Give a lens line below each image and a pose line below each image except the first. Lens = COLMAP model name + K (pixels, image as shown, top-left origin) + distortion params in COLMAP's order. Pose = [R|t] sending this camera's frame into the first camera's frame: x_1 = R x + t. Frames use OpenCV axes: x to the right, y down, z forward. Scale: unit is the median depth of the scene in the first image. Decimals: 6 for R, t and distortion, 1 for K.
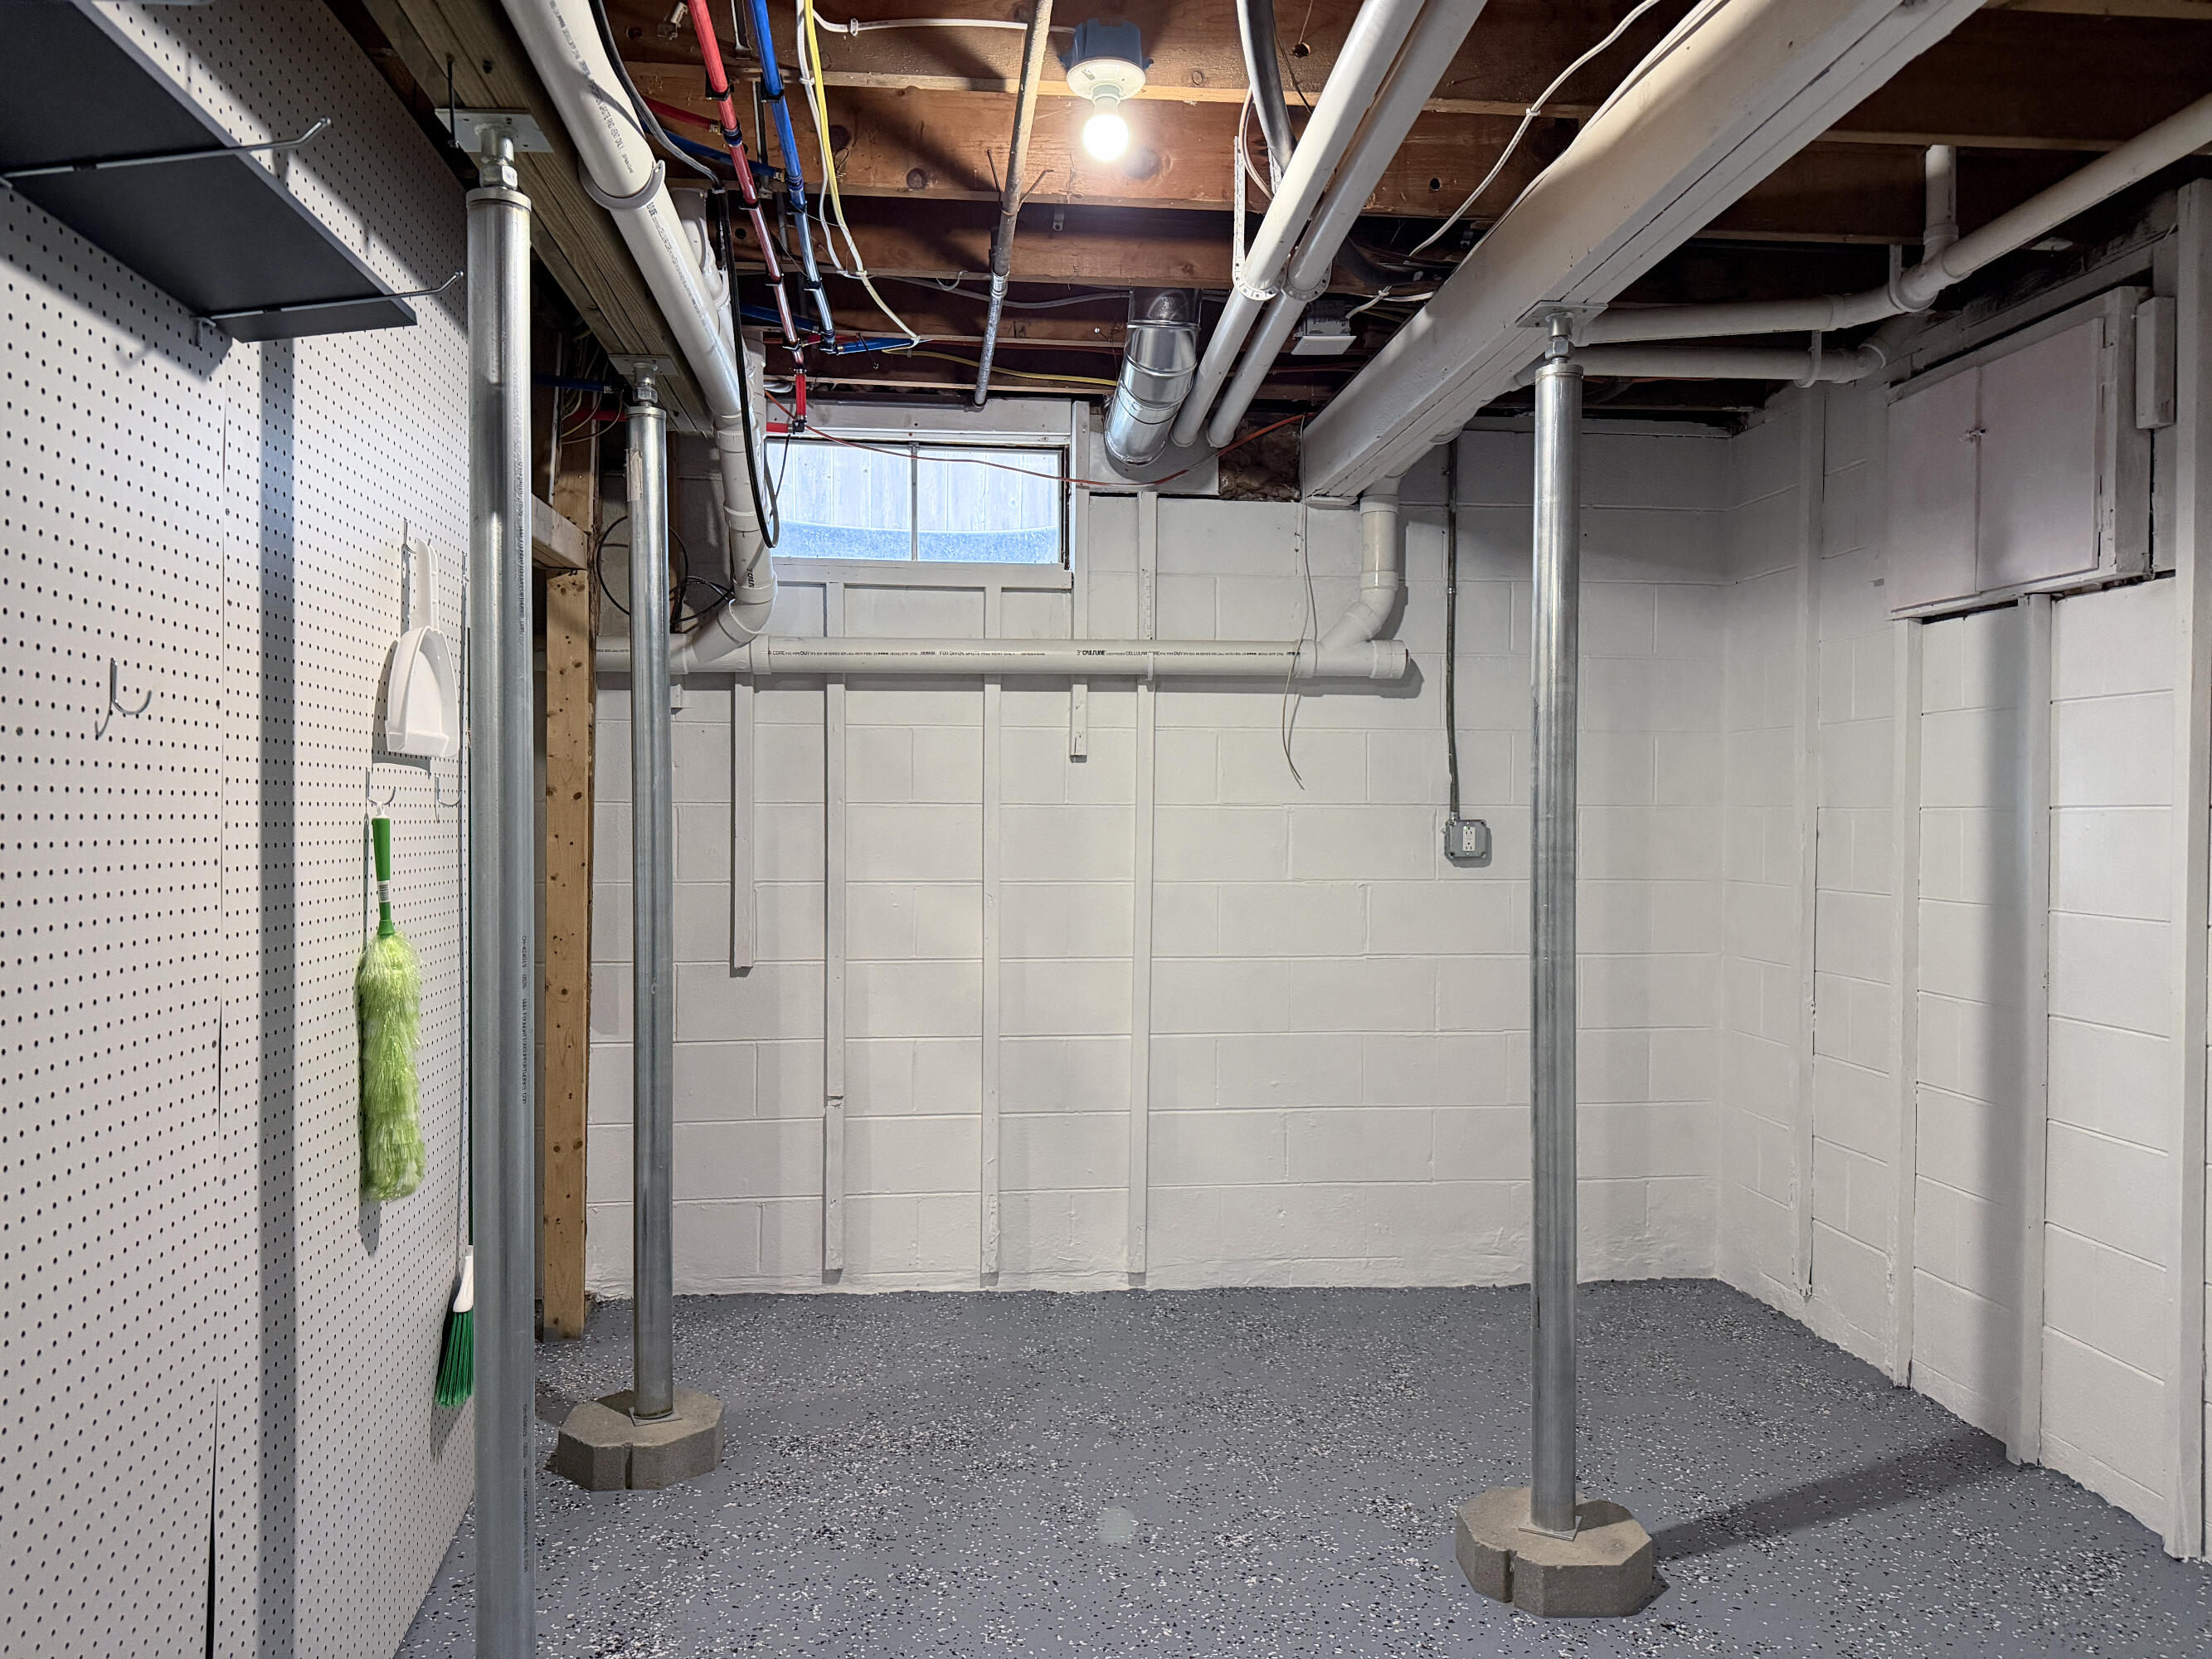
lens RADIAL K [[1520.6, 0, 1104.4], [0, 1520.6, 830.1], [0, 0, 1]] dist [0.033185, -0.003722]
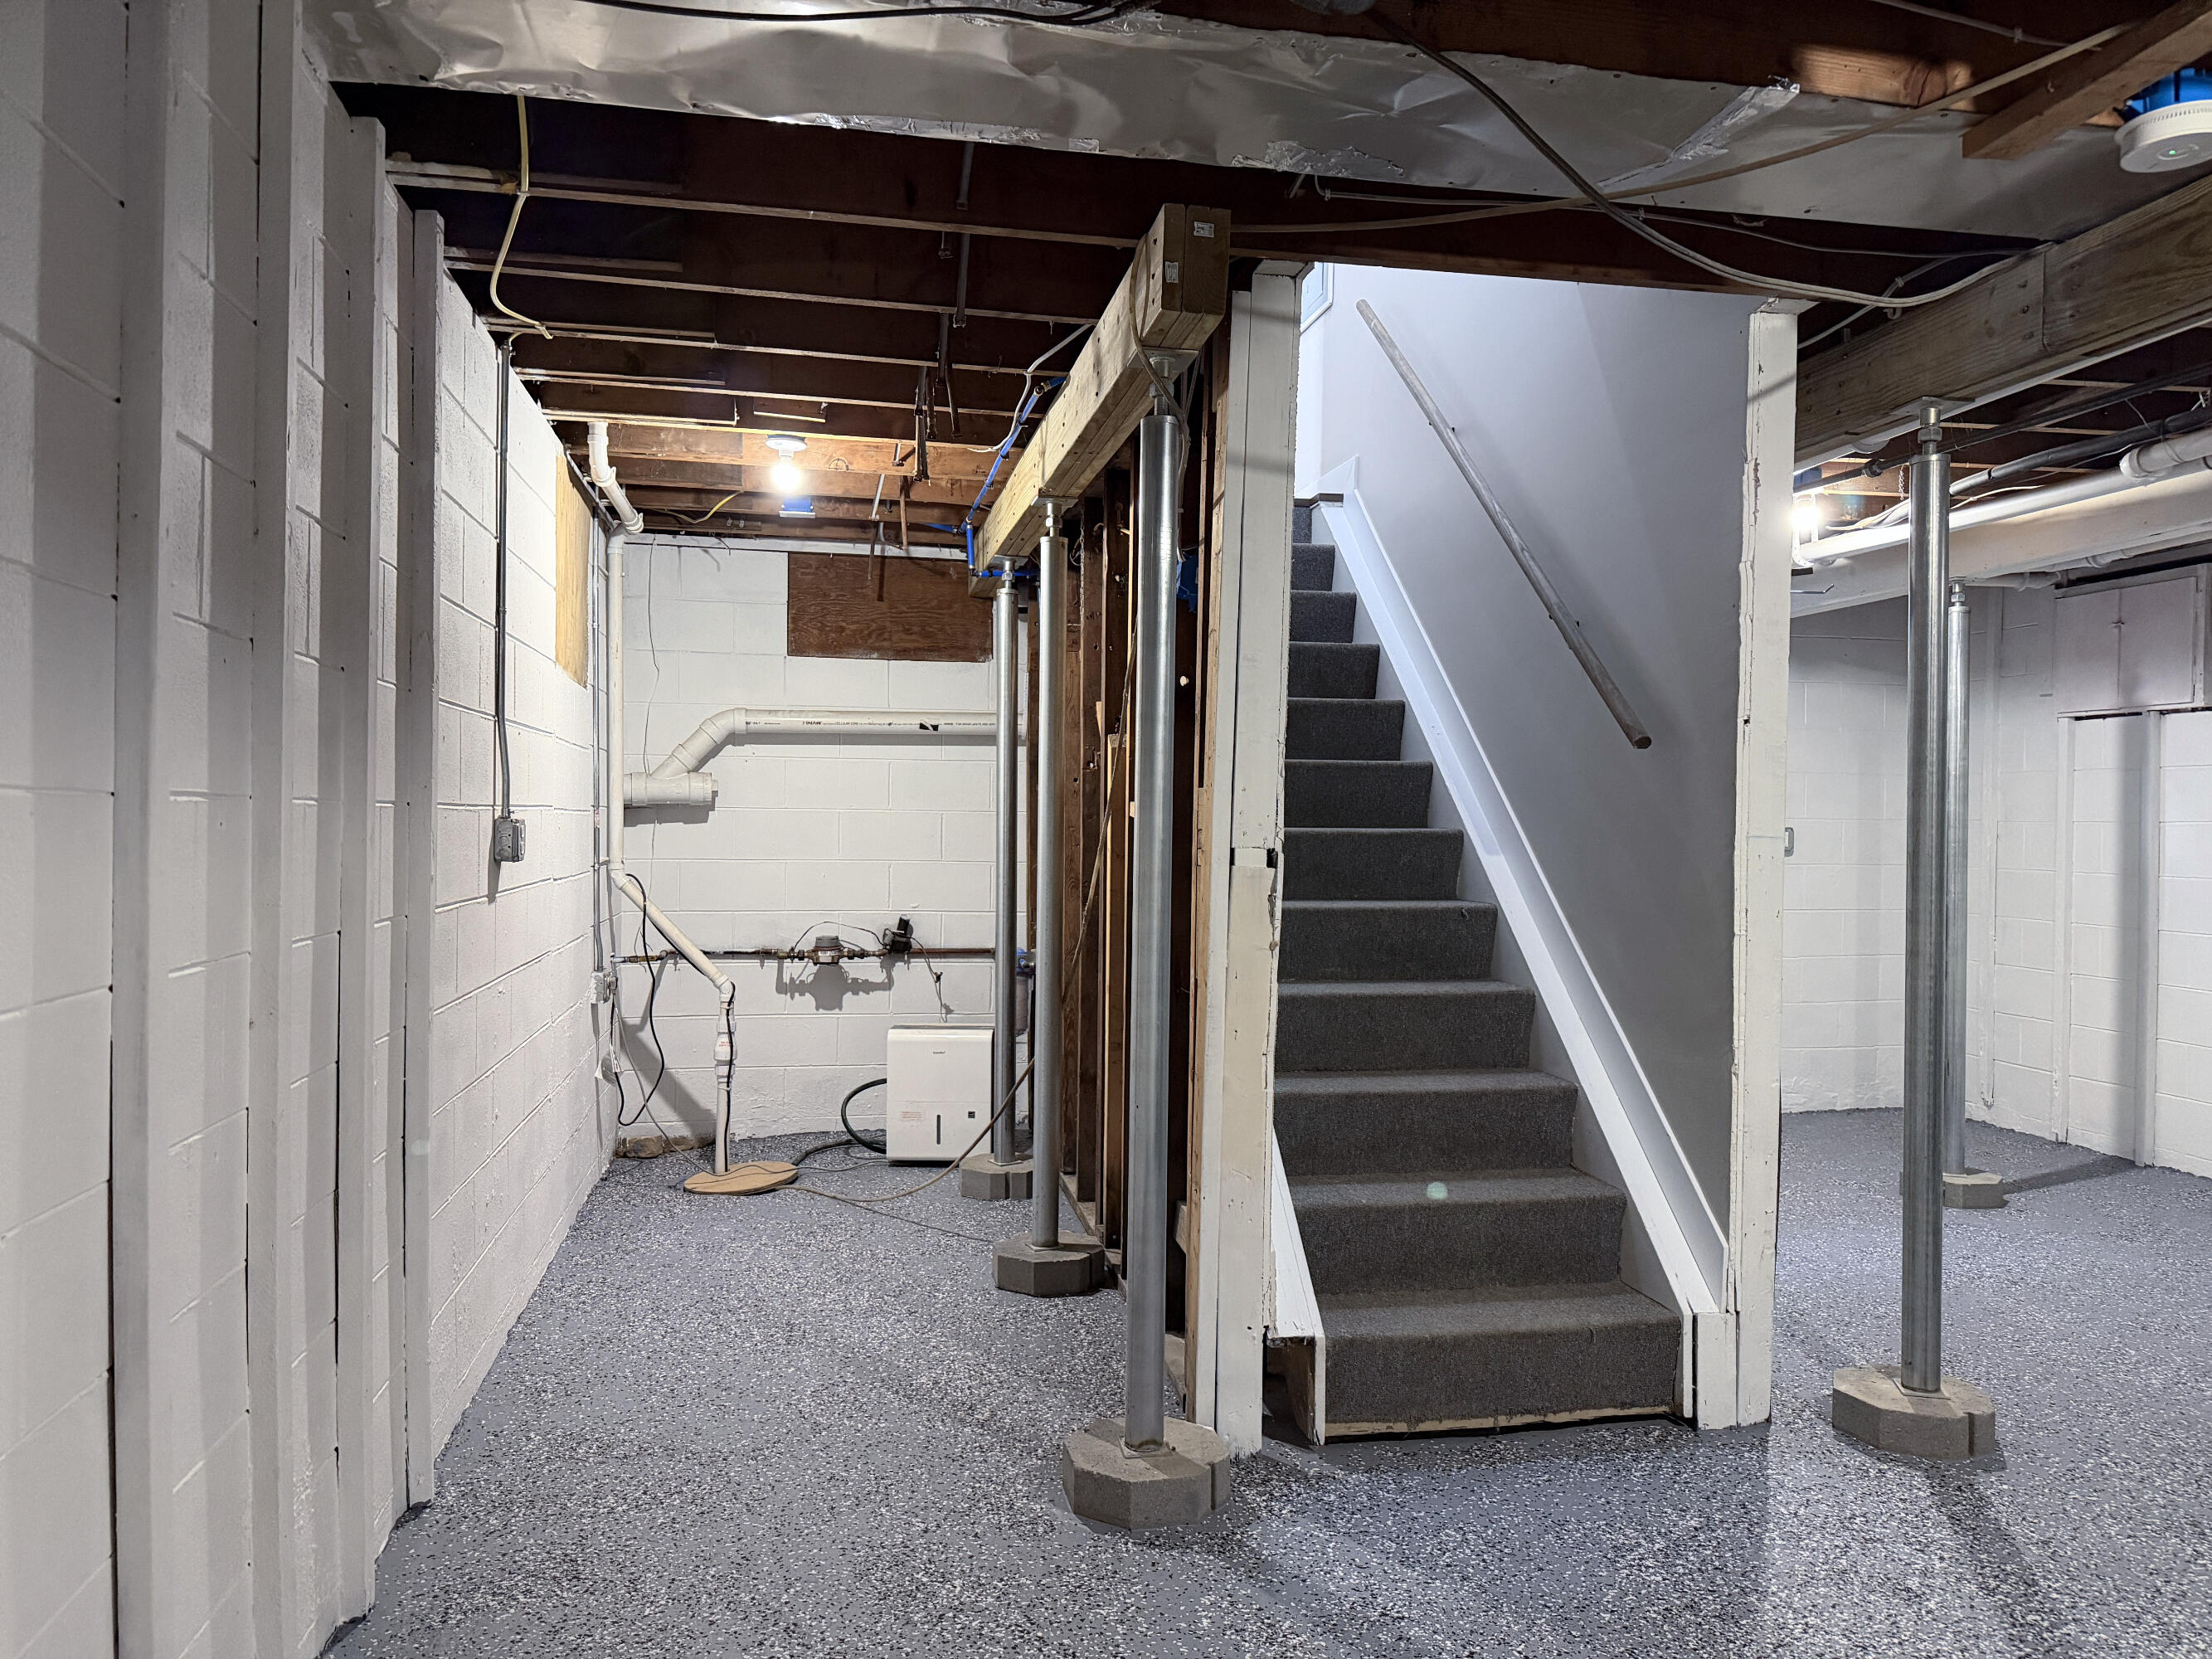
lens RADIAL K [[1520.6, 0, 1105.3], [0, 1520.6, 825.8], [0, 0, 1]] dist [0.033185, -0.003722]
pose [[0.996928, 0.004771, 0.078175, -0.810789], [-0.004604, 0.999987, -0.002319, -0.000538], [-0.078185, 0.001952, 0.996937, -0.778782]]
